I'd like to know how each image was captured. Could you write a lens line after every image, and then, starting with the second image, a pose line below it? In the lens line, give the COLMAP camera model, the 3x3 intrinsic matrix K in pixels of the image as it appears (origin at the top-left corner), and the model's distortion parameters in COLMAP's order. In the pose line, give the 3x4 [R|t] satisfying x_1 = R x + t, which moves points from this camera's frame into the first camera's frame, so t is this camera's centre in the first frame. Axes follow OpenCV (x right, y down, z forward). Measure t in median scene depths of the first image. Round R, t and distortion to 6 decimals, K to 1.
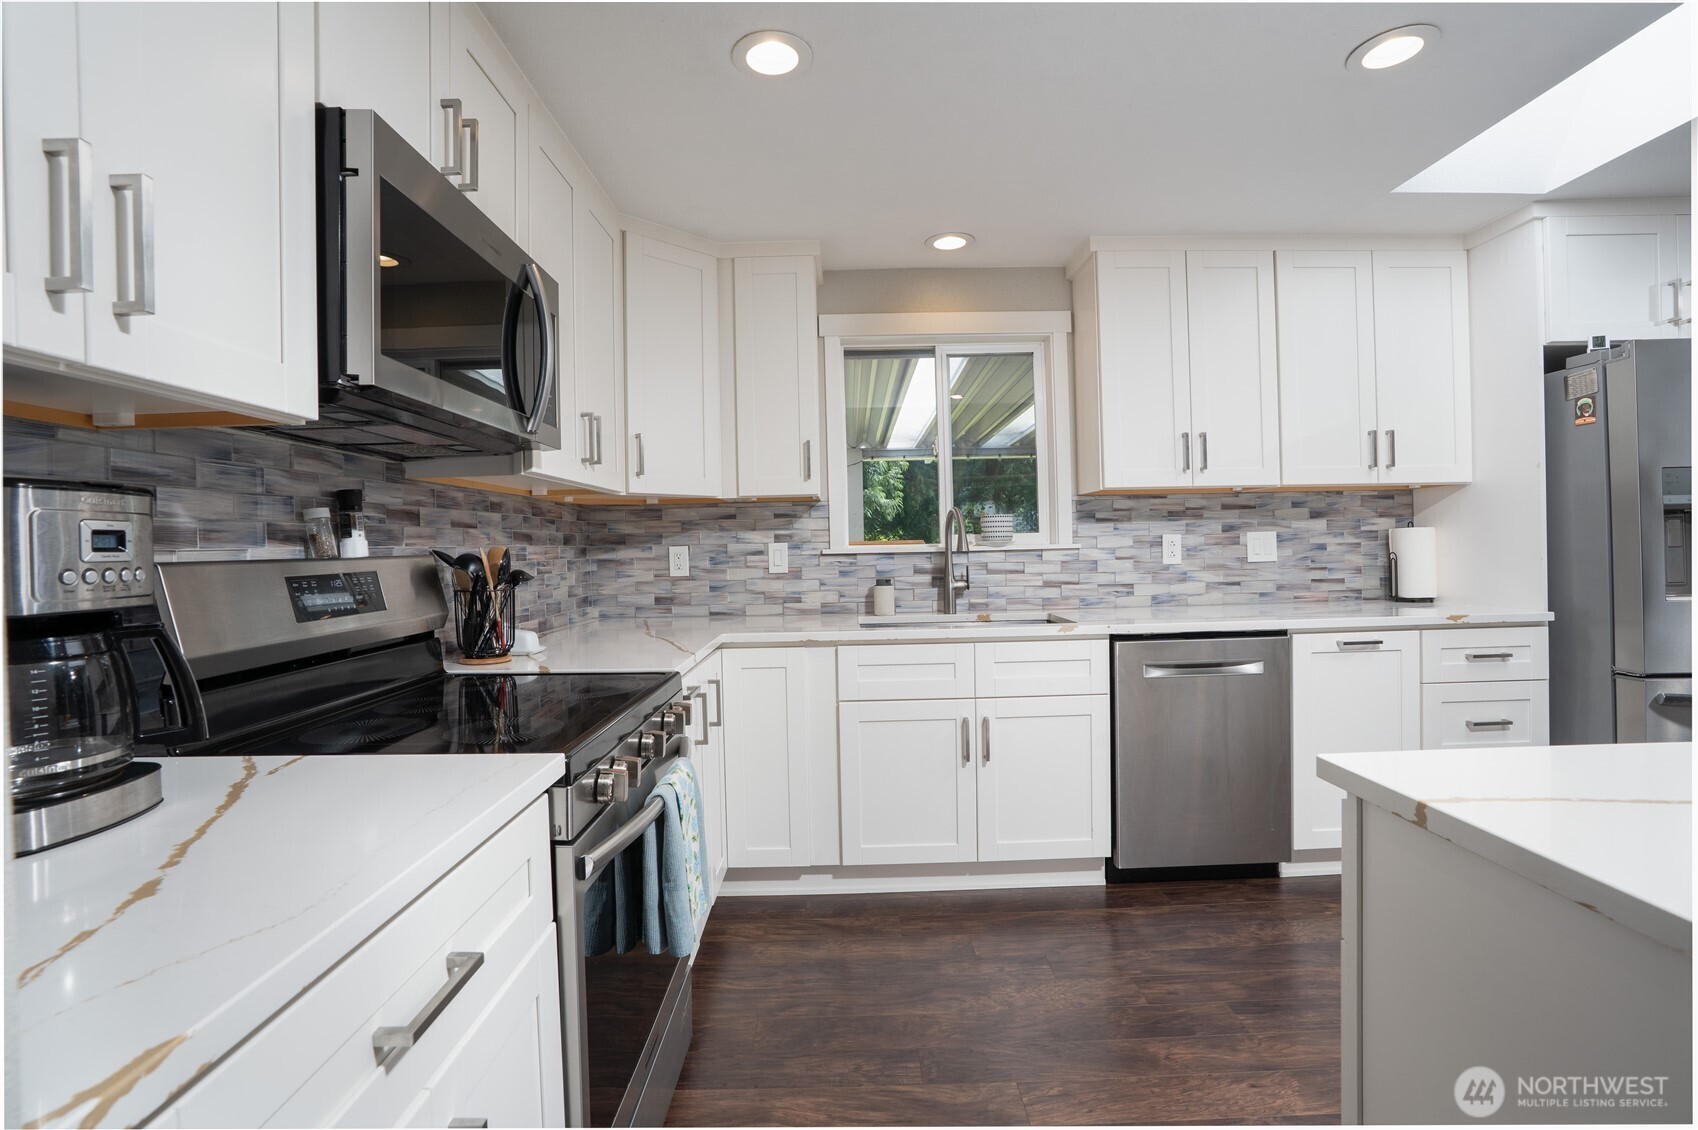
lens RADIAL K [[803.6, 0, 840.0], [0, 803.6, 553.7], [0, 0, 1]] dist [-0.078146, 0.034197]
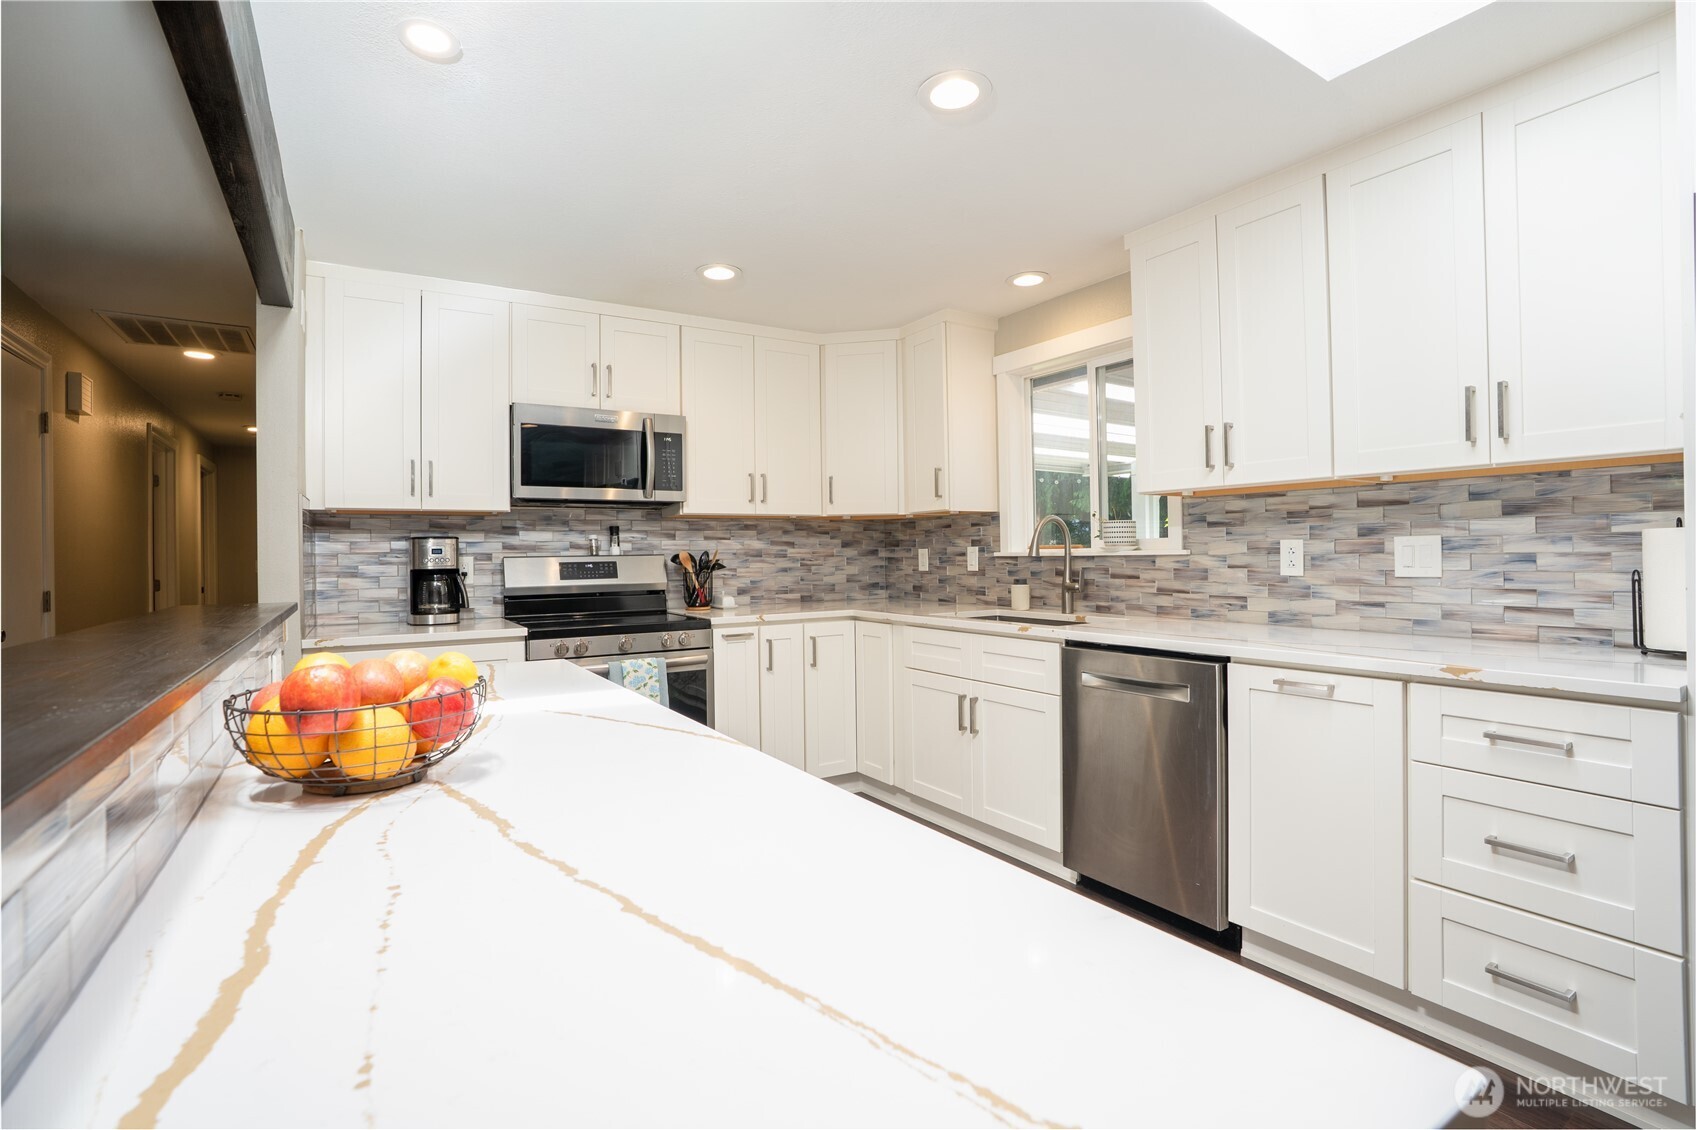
lens RADIAL K [[803.1, 0, 839.5], [0, 803.1, 553.7], [0, 0, 1]] dist [-0.078146, 0.034197]
pose [[0.517770, 0.014377, -0.855399, 0.873891], [-0.007791, 0.999897, 0.012090, -0.015927], [0.855484, 0.000404, 0.517829, 0.175045]]
